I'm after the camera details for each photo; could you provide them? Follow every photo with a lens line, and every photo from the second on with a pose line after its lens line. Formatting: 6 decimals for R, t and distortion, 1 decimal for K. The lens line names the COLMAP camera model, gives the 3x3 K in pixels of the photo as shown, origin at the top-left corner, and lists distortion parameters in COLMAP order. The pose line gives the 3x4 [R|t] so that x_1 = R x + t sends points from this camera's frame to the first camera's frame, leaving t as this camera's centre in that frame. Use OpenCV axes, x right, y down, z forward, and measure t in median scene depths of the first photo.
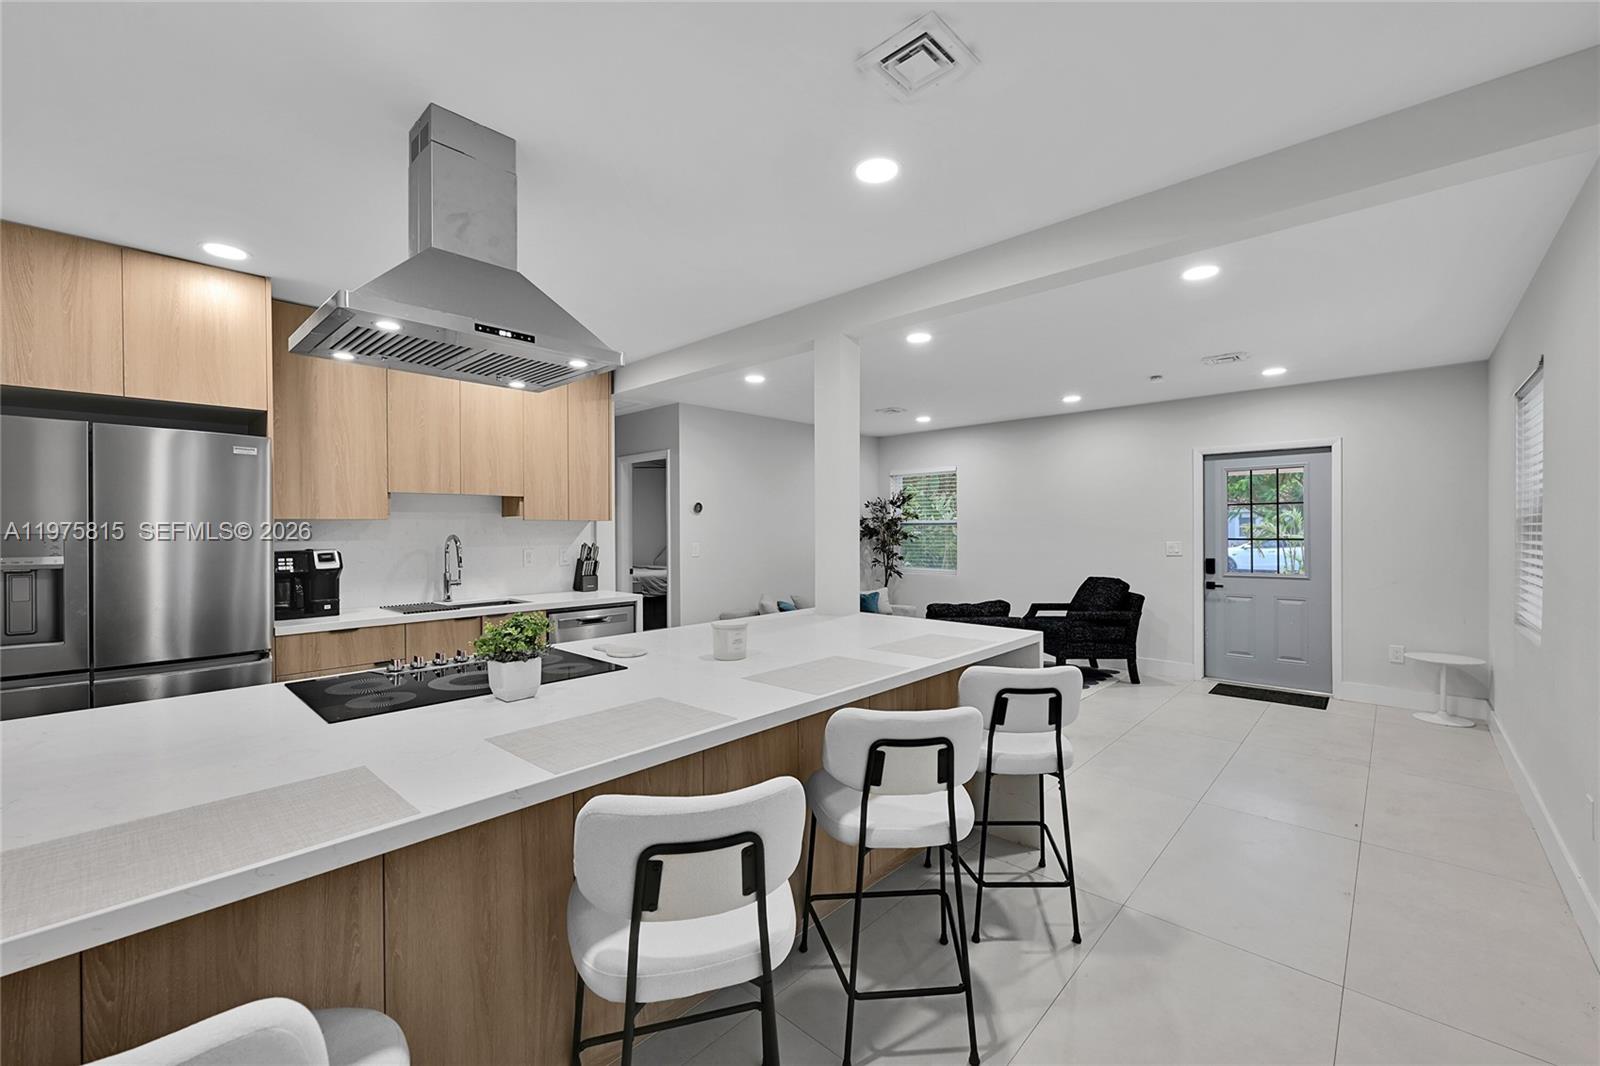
lens RADIAL K [[640.0, 0, 806.5], [0, 640.0, 531.8], [0, 0, 1]] dist [0.003496, 0.000011]
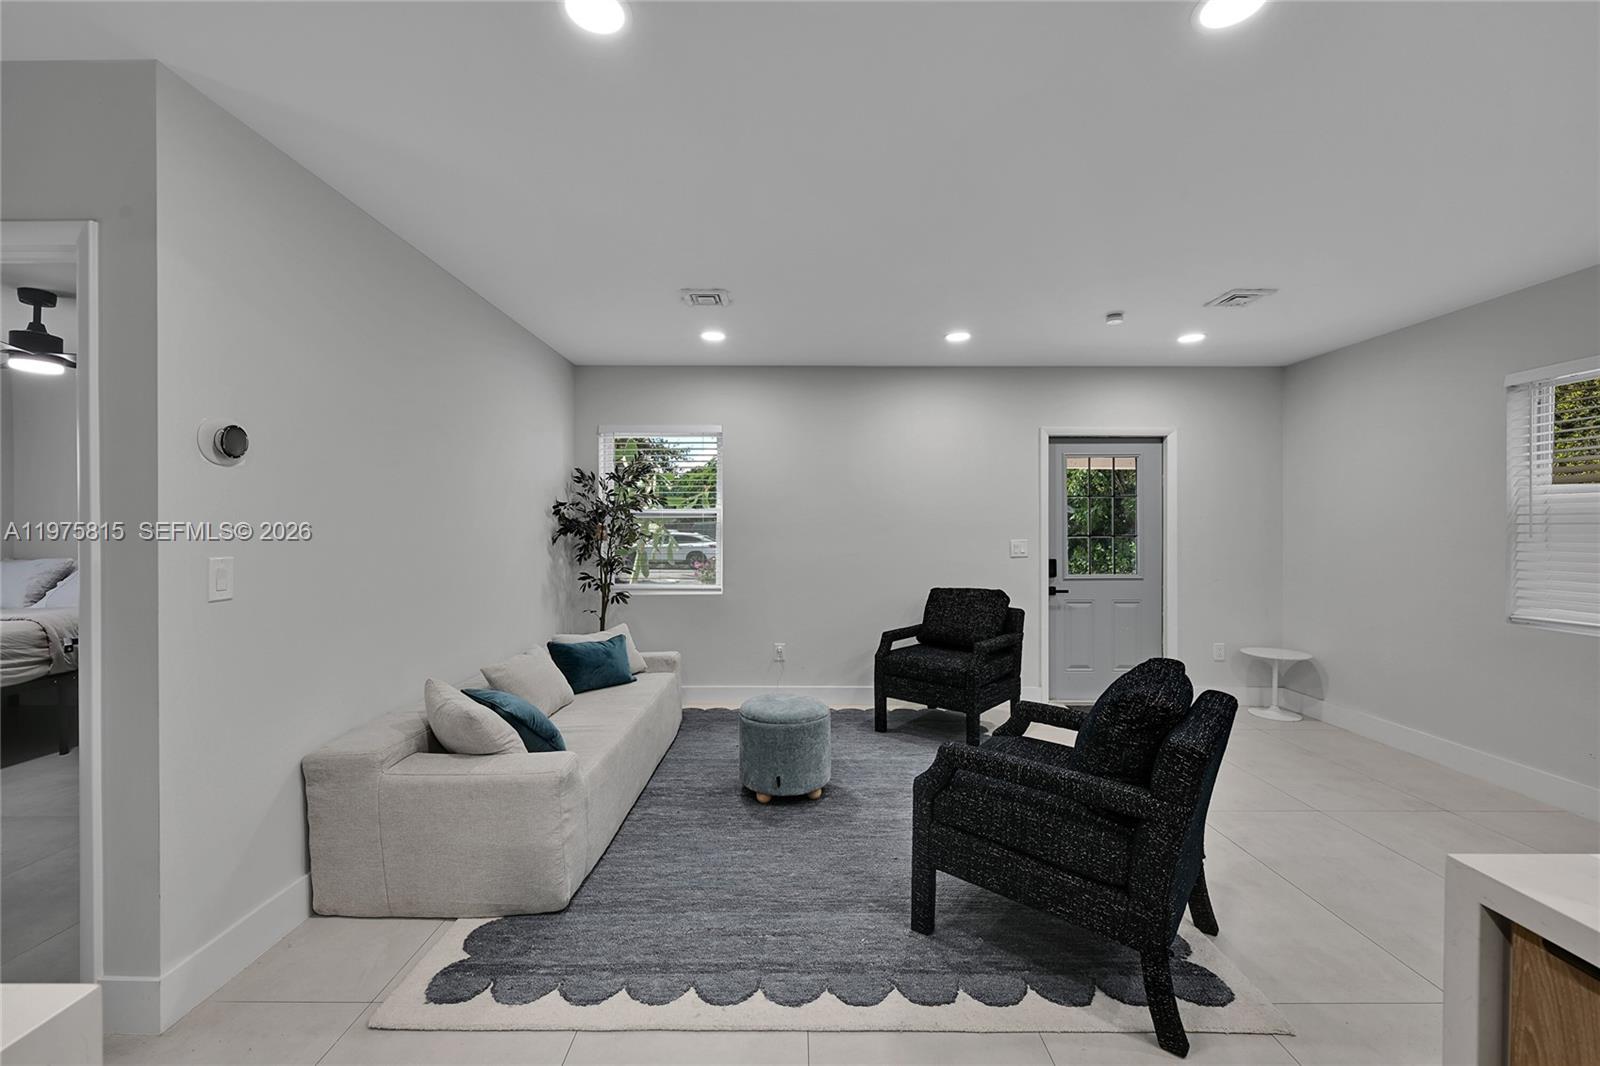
lens RADIAL K [[640.0, 0, 807.7], [0, 640.0, 530.1], [0, 0, 1]] dist [0.003496, 0.000011]
pose [[0.732684, 0.001150, 0.680568, -0.182027], [-0.001688, 0.999999, 0.000128, 0.003876], [-0.680567, -0.001242, 0.732685, 0.598712]]
